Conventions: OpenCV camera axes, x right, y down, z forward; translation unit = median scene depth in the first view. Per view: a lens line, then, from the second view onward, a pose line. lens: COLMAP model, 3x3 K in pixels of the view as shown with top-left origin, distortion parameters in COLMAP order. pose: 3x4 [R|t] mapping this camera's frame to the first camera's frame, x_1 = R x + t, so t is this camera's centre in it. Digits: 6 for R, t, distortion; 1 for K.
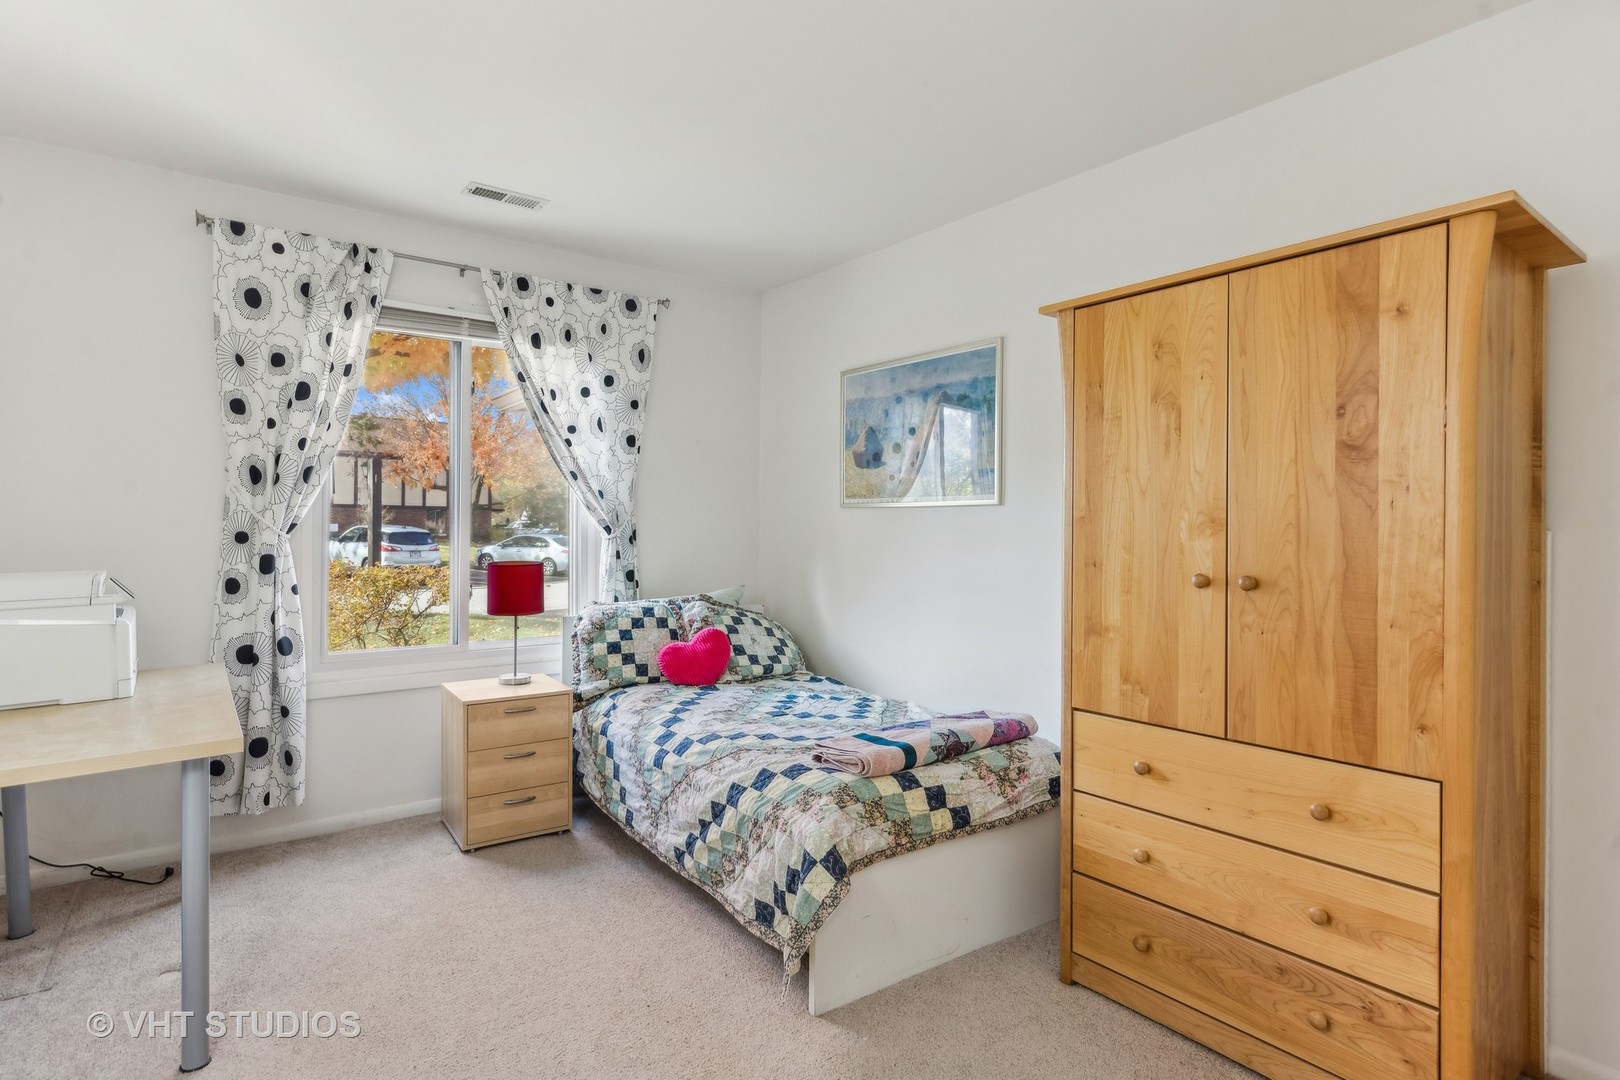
lens RADIAL K [[849.6, 0, 810.0], [0, 849.6, 540.0], [0, 0, 1]] dist [0.011874, -0.000782]
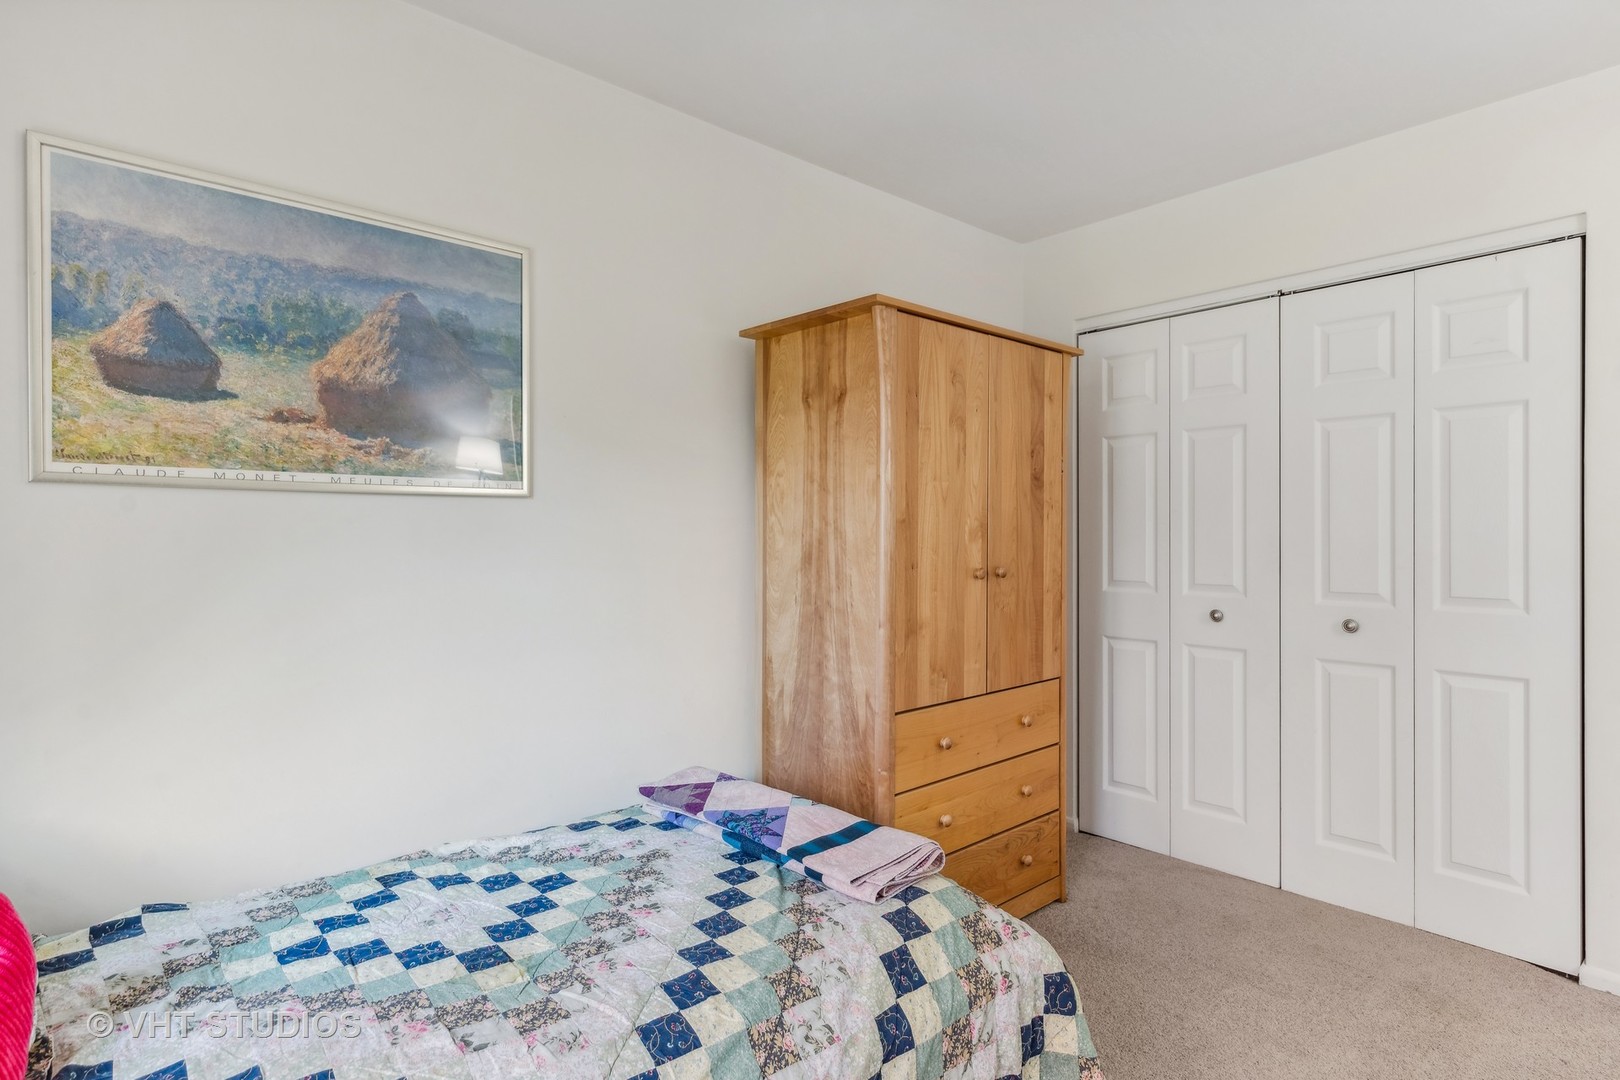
lens RADIAL K [[849.6, 0, 810.0], [0, 849.6, 540.0], [0, 0, 1]] dist [0.011874, -0.000782]
pose [[-0.082288, -0.019903, 0.996410, -0.708750], [0.012959, 0.999695, 0.021039, -0.028232], [-0.996524, 0.014644, -0.082005, 1.254970]]
